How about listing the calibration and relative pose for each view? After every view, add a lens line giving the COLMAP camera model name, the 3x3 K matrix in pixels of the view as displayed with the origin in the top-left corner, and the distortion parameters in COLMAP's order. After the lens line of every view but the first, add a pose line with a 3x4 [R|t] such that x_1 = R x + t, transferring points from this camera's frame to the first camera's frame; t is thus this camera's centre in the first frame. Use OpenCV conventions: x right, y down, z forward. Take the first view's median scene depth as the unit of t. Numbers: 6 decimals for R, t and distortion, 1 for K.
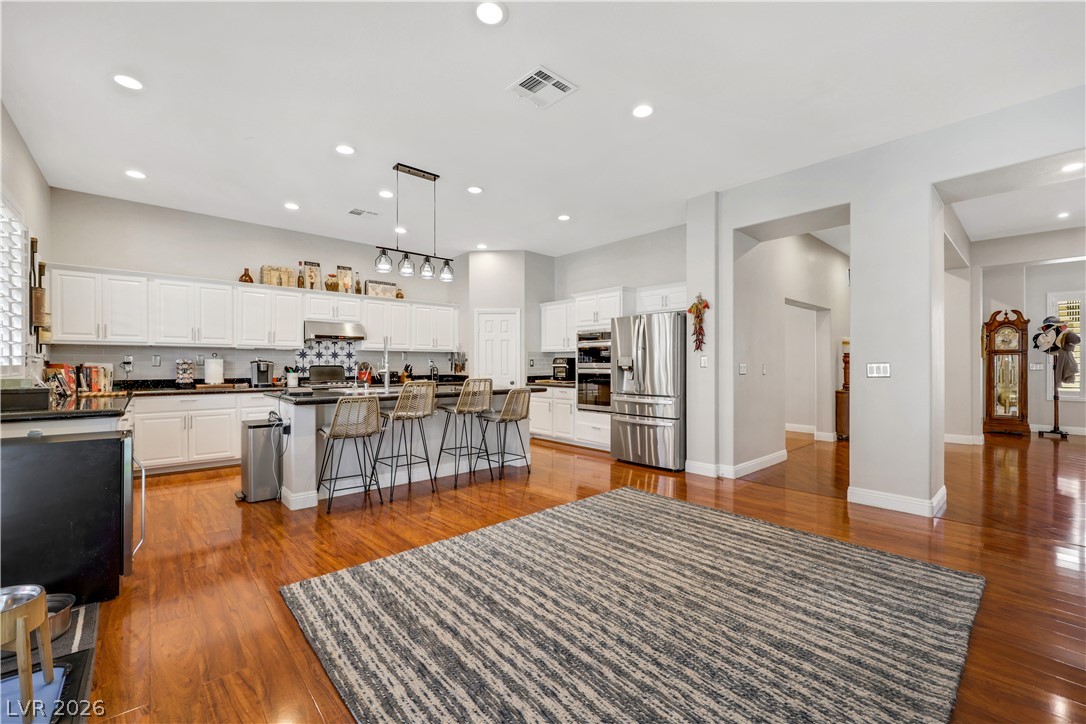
lens RADIAL K [[442.5, 0, 543.0], [0, 442.5, 362.0], [0, 0, 1]] dist [-0.002163, -0.000453]
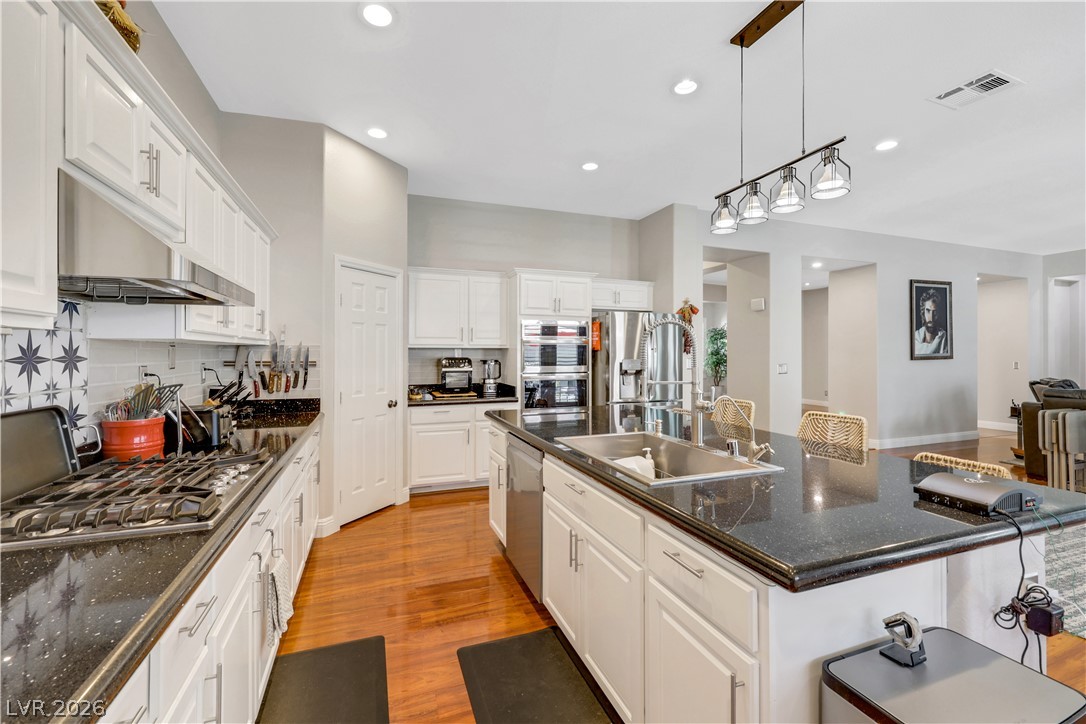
lens RADIAL K [[460.9, 0, 543.5], [0, 460.9, 353.8], [0, 0, 1]] dist [0.000642, 0.000062]
pose [[0.367079, 0.000541, 0.930190, -0.656818], [-0.003116, 0.999995, 0.000648, -0.019955], [-0.930184, -0.003136, 0.367079, 0.765971]]
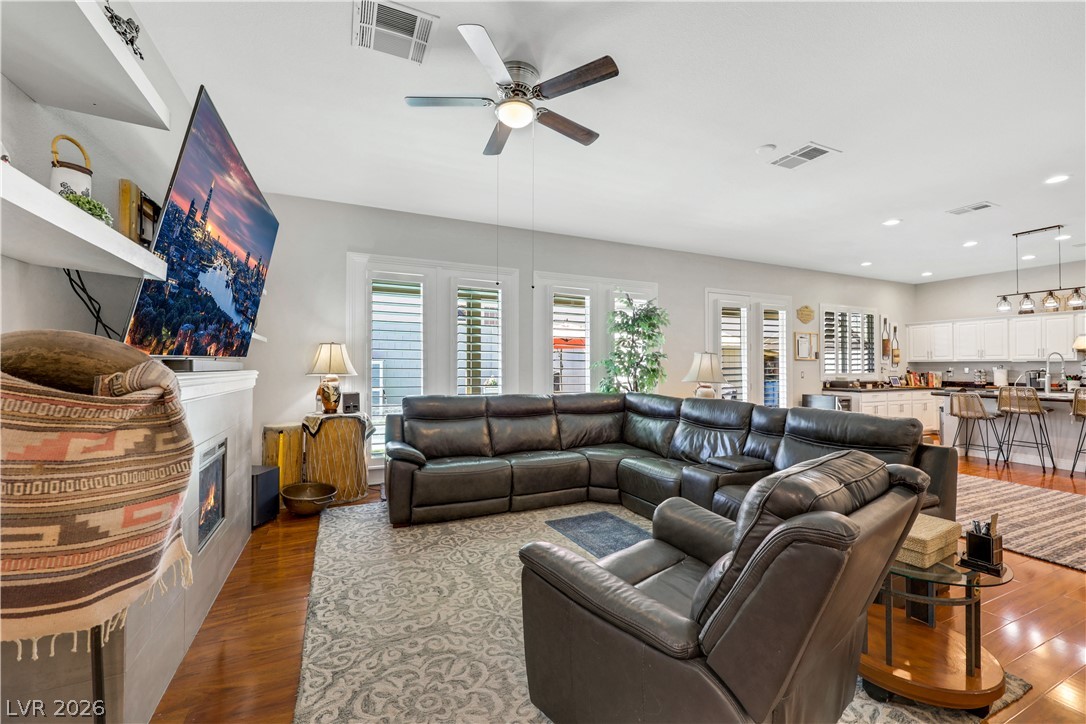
lens RADIAL K [[442.5, 0, 543.0], [0, 442.5, 362.0], [0, 0, 1]] dist [-0.002163, -0.000453]
pose [[-0.302571, -0.011247, -0.953060, 1.051661], [0.003211, 0.999913, -0.012819, -0.015695], [0.953121, -0.006939, -0.302509, -0.016945]]
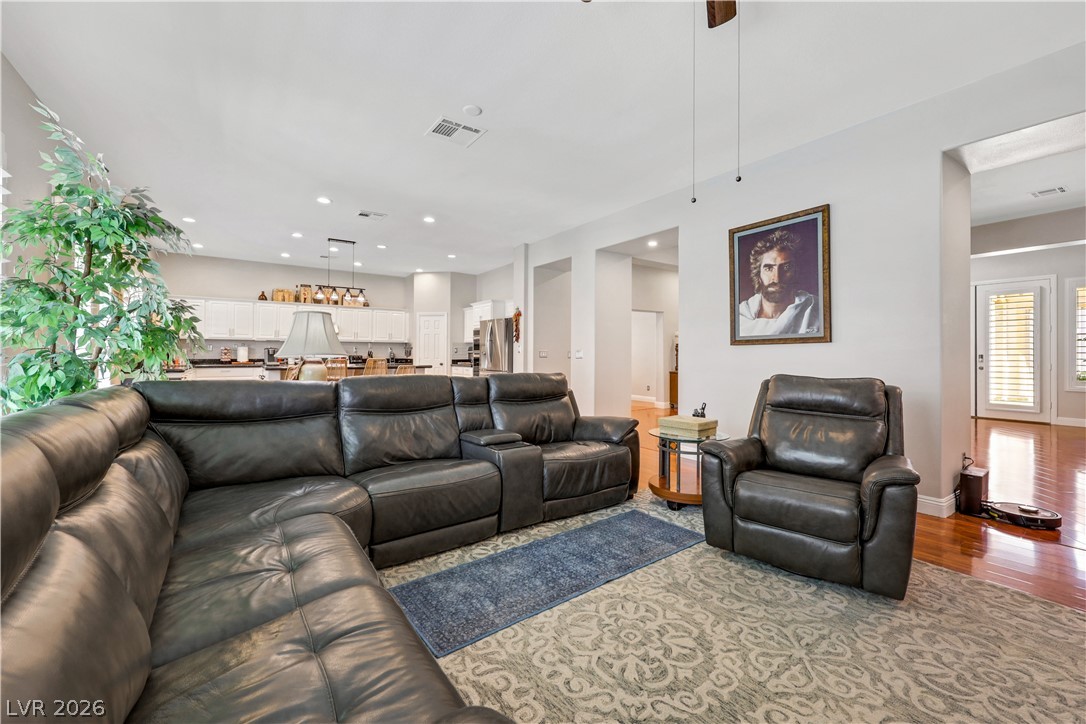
lens RADIAL K [[446.6, 0, 547.0], [0, 446.6, 348.1], [0, 0, 1]] dist [0.001282, 0.000296]
pose [[0.993222, 0.002170, -0.116211, 0.542381], [-0.003068, 0.999967, -0.007553, 0.006043], [0.116191, 0.007858, 0.993196, -0.494721]]
